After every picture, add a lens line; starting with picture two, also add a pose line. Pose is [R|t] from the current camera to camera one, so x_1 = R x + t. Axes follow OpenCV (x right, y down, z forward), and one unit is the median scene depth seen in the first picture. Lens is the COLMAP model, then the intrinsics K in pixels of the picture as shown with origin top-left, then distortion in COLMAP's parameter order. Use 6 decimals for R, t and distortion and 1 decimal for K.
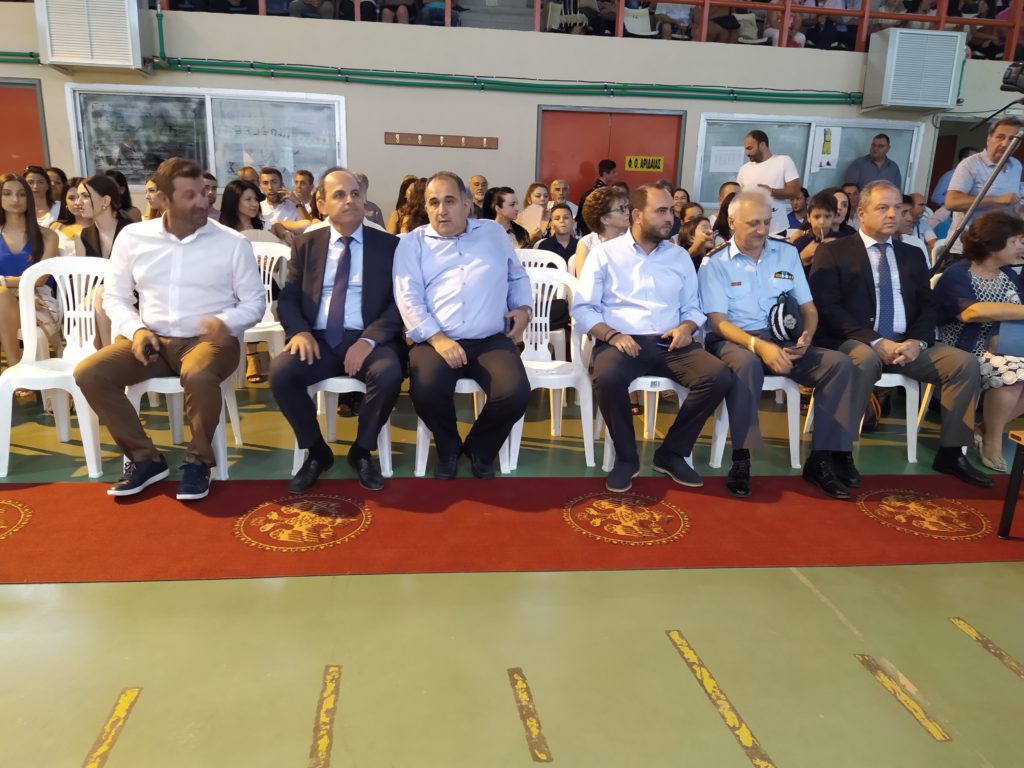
lens RADIAL K [[783.7, 0, 493.2], [0, 783.7, 382.3], [0, 0, 1]] dist [0.053187, -0.075825]
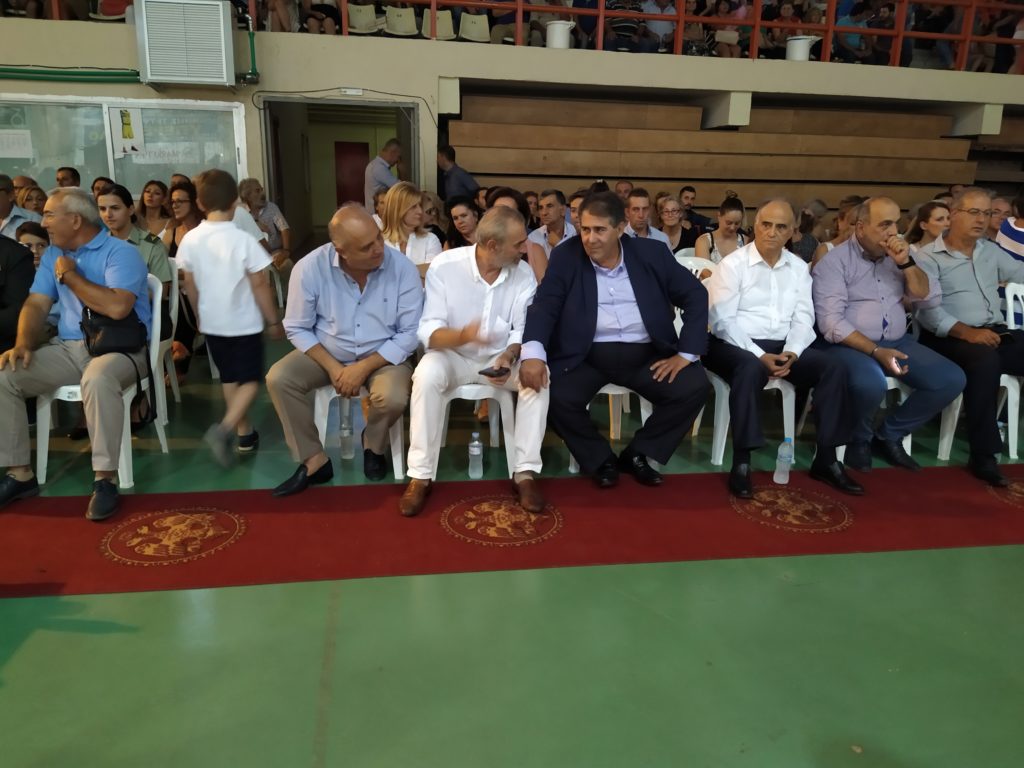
lens RADIAL K [[759.9, 0, 515.1], [0, 759.9, 385.8], [0, 0, 1]] dist [0.099075, -0.134617]
pose [[0.998488, -0.019362, 0.051454, 0.144701], [0.019438, 0.999811, -0.000977, 0.000705], [-0.051425, 0.001976, 0.998675, 0.016748]]
